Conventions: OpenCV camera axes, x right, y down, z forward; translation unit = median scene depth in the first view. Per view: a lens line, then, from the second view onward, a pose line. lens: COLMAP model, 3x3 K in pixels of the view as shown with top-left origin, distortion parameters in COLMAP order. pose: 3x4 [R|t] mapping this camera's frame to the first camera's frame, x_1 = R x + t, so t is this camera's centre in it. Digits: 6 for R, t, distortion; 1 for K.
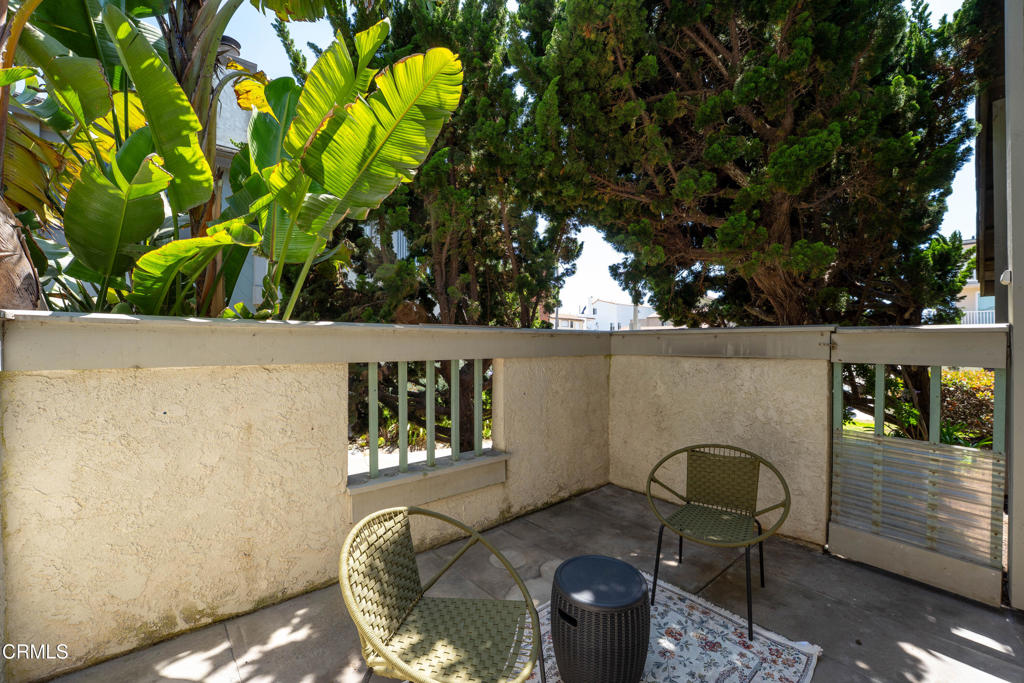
lens RADIAL K [[416.2, 0, 512.1], [0, 416.2, 343.7], [0, 0, 1]] dist [-0.032342, 0.005118]
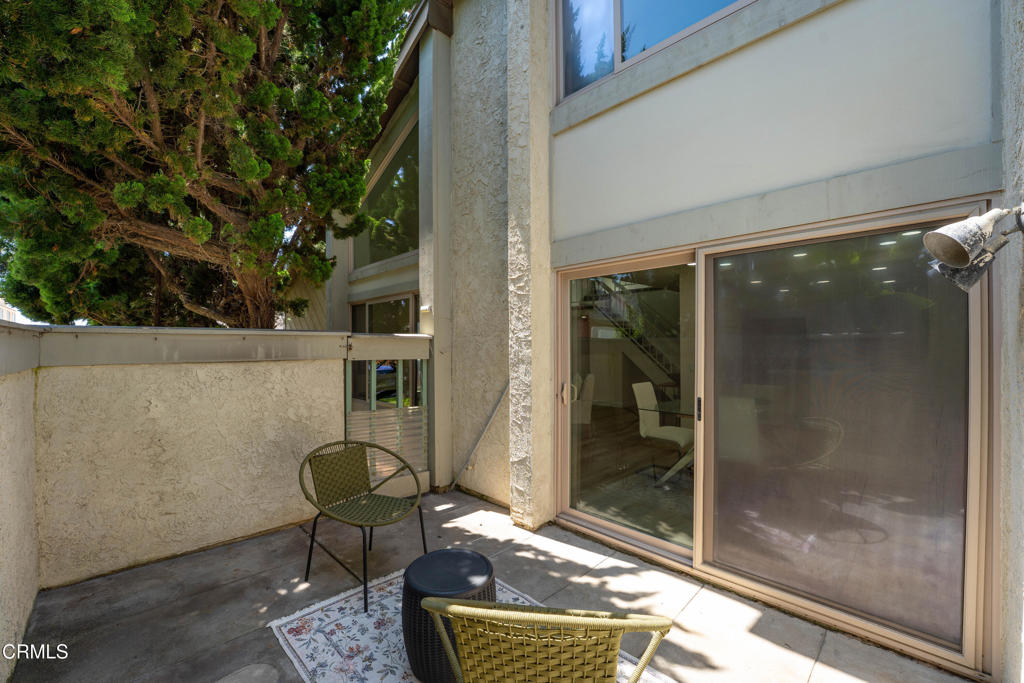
lens RADIAL K [[416.2, 0, 512.1], [0, 416.2, 343.7], [0, 0, 1]] dist [-0.032342, 0.005118]
pose [[-0.054716, 0.002816, 0.998498, -0.469029], [0.006165, 0.999978, -0.002483, -0.000209], [-0.998483, 0.006020, -0.054732, 0.499637]]
